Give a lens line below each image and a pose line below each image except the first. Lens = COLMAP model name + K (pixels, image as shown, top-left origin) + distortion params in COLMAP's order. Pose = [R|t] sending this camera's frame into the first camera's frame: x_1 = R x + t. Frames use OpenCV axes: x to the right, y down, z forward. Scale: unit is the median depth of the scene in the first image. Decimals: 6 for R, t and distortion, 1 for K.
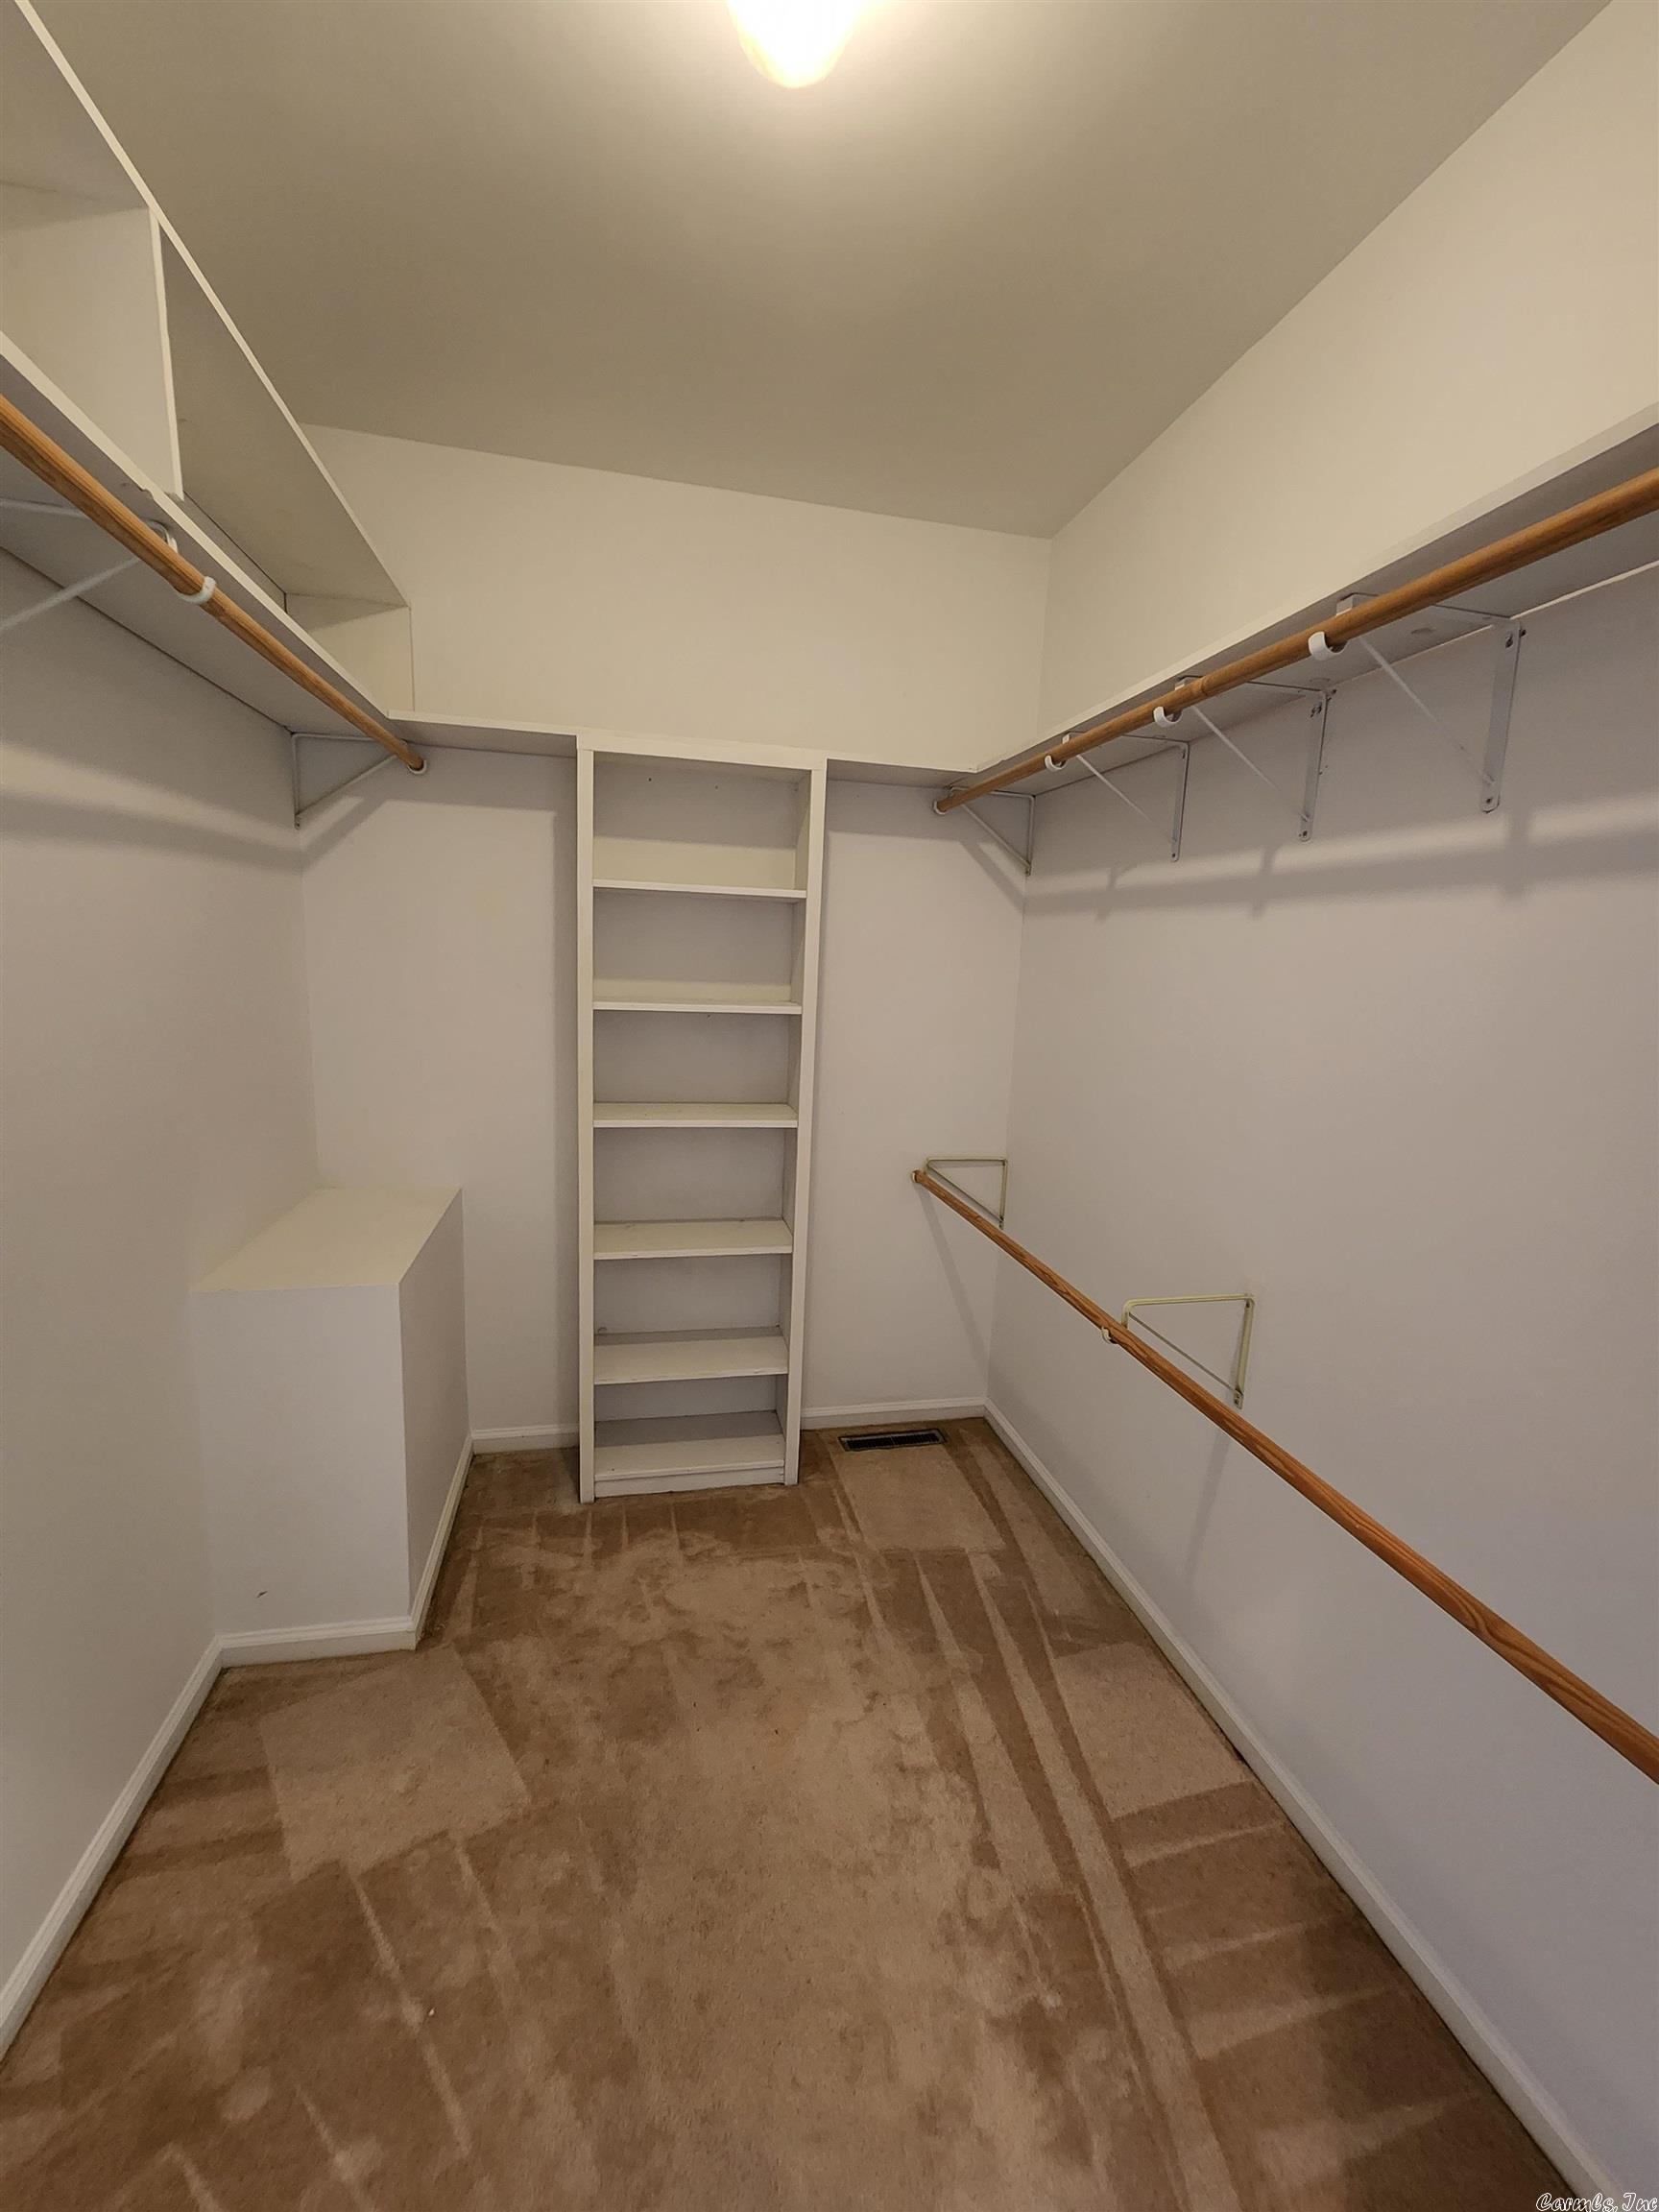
lens RADIAL K [[908.0, 0, 814.7], [0, 908.0, 1103.1], [0, 0, 1]] dist [-0.001935, 0.000056]
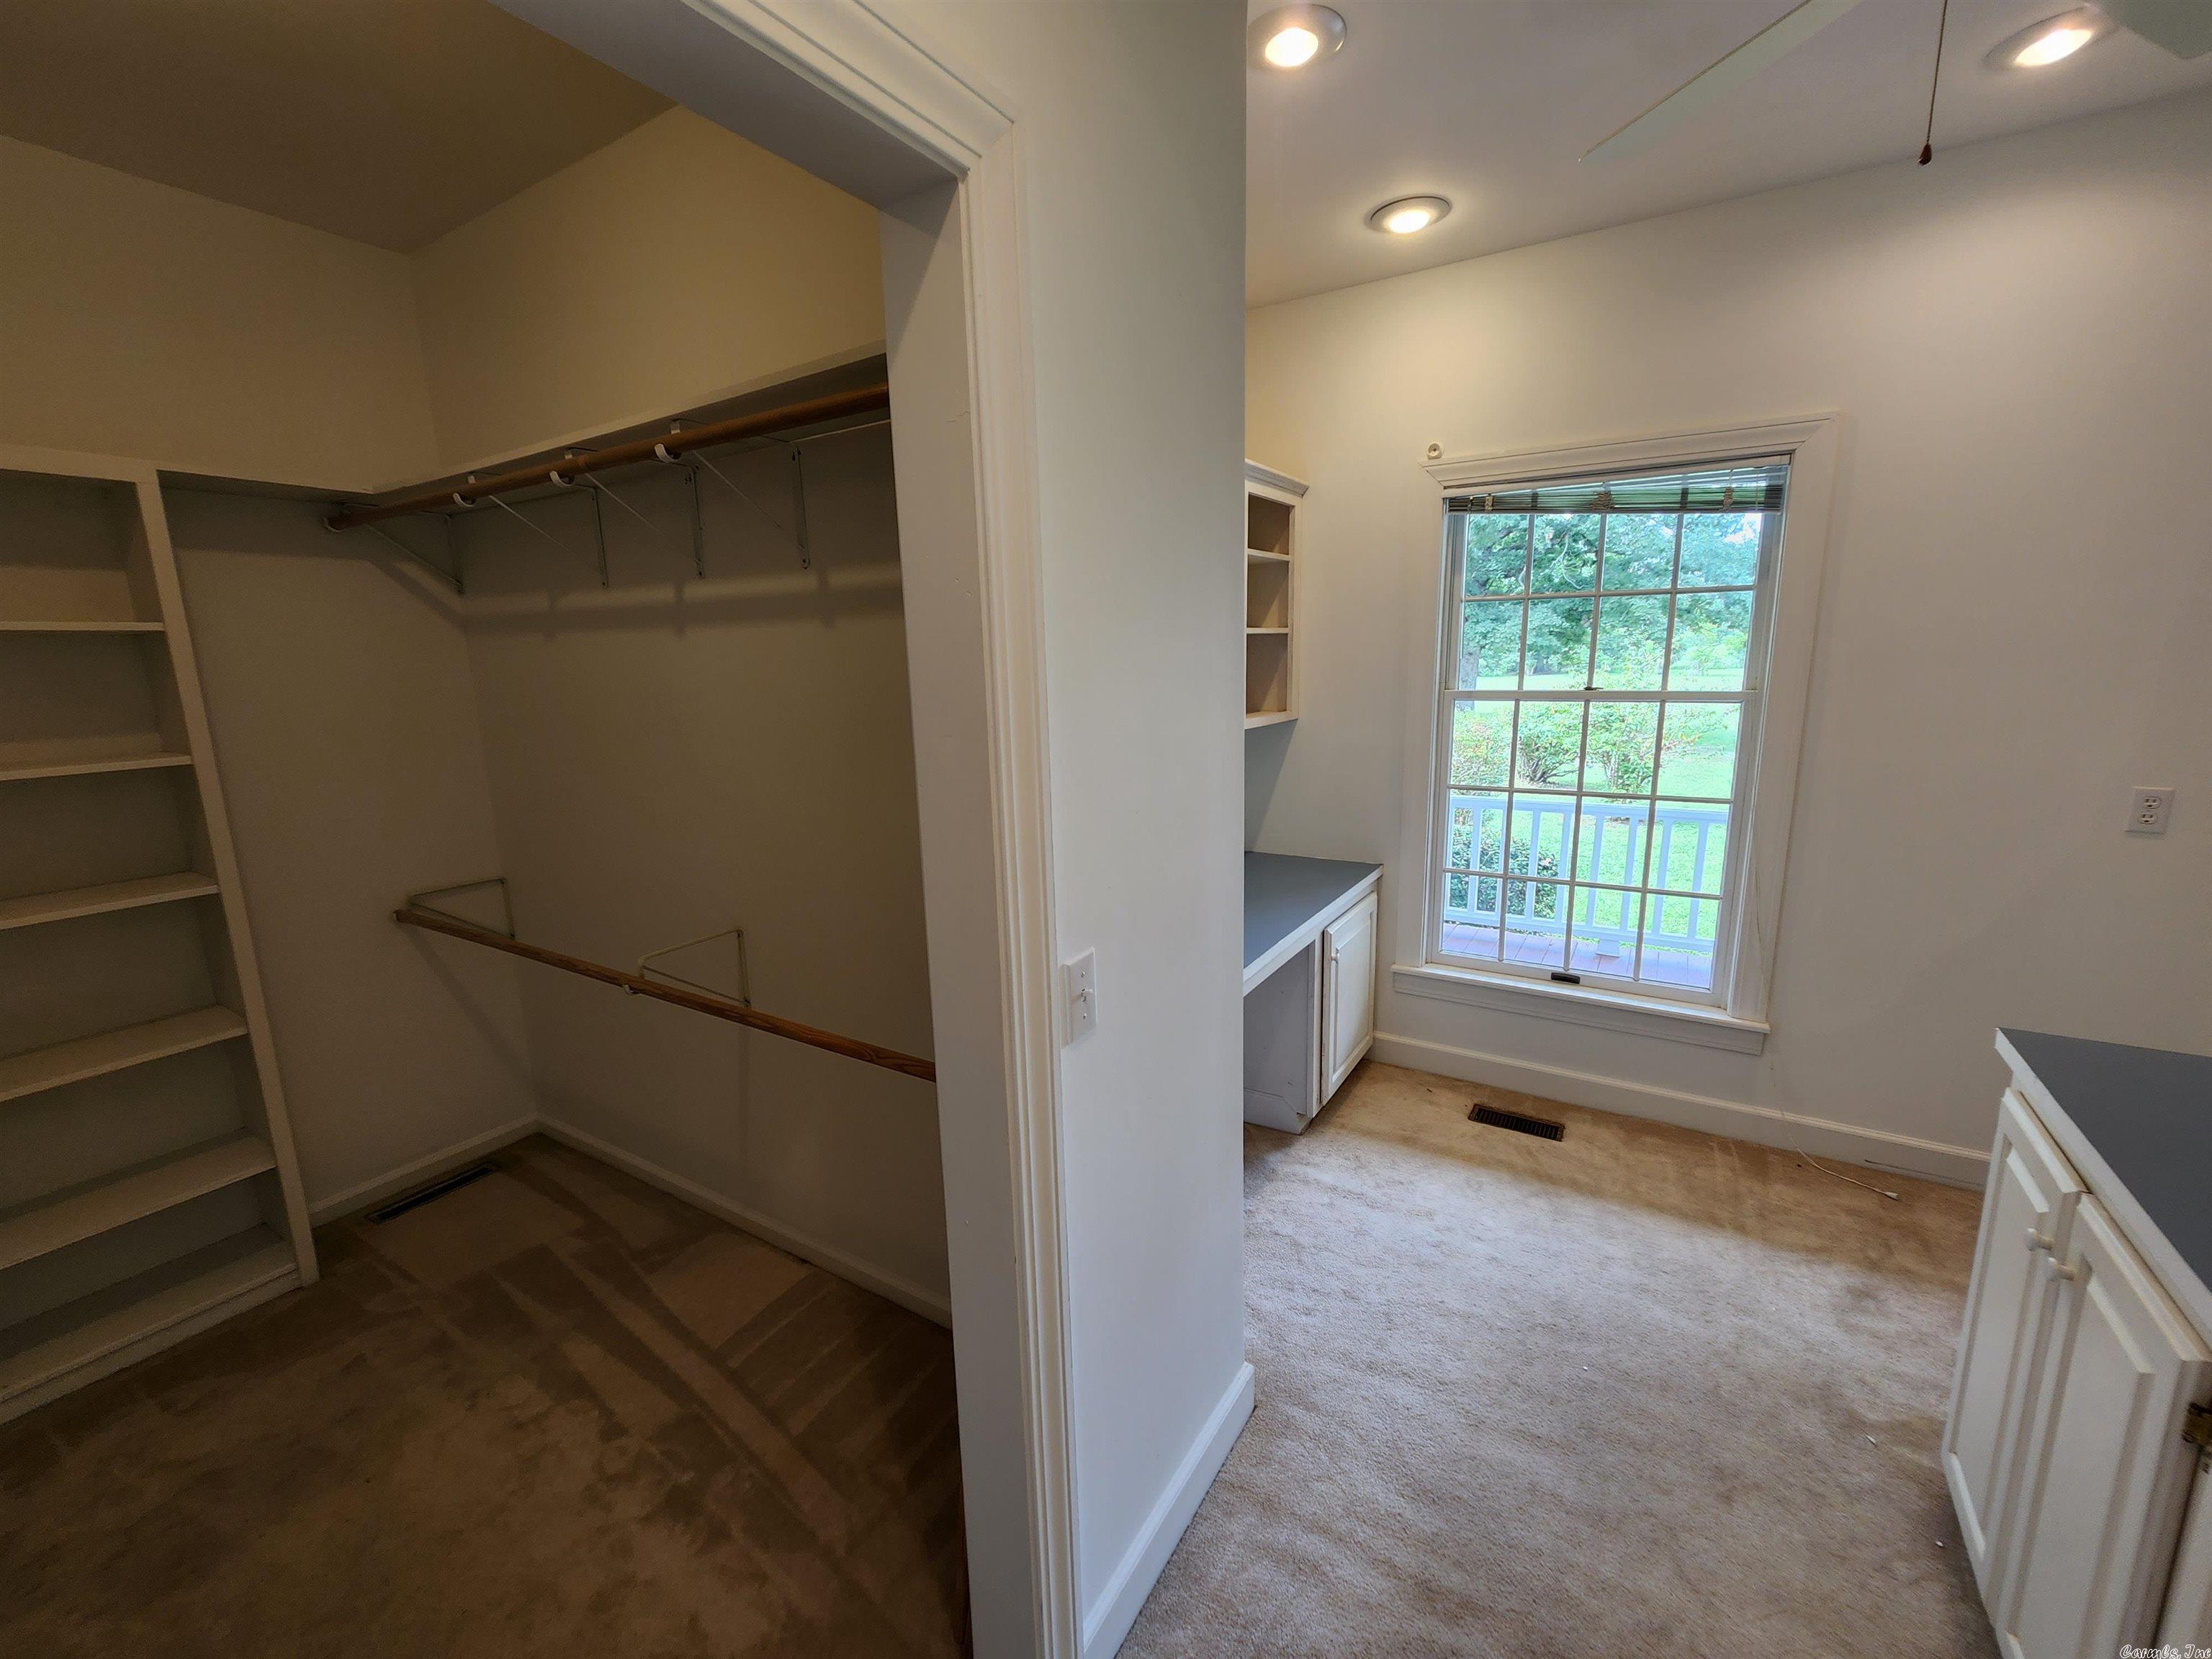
lens RADIAL K [[908.0, 0, 1109.5], [0, 908.0, 825.8], [0, 0, 1]] dist [-0.001935, 0.000056]
pose [[0.680657, -0.189742, 0.707604, -0.050681], [0.167954, 0.980568, 0.101379, 0.024509], [-0.713090, 0.049841, 0.699299, -0.284352]]
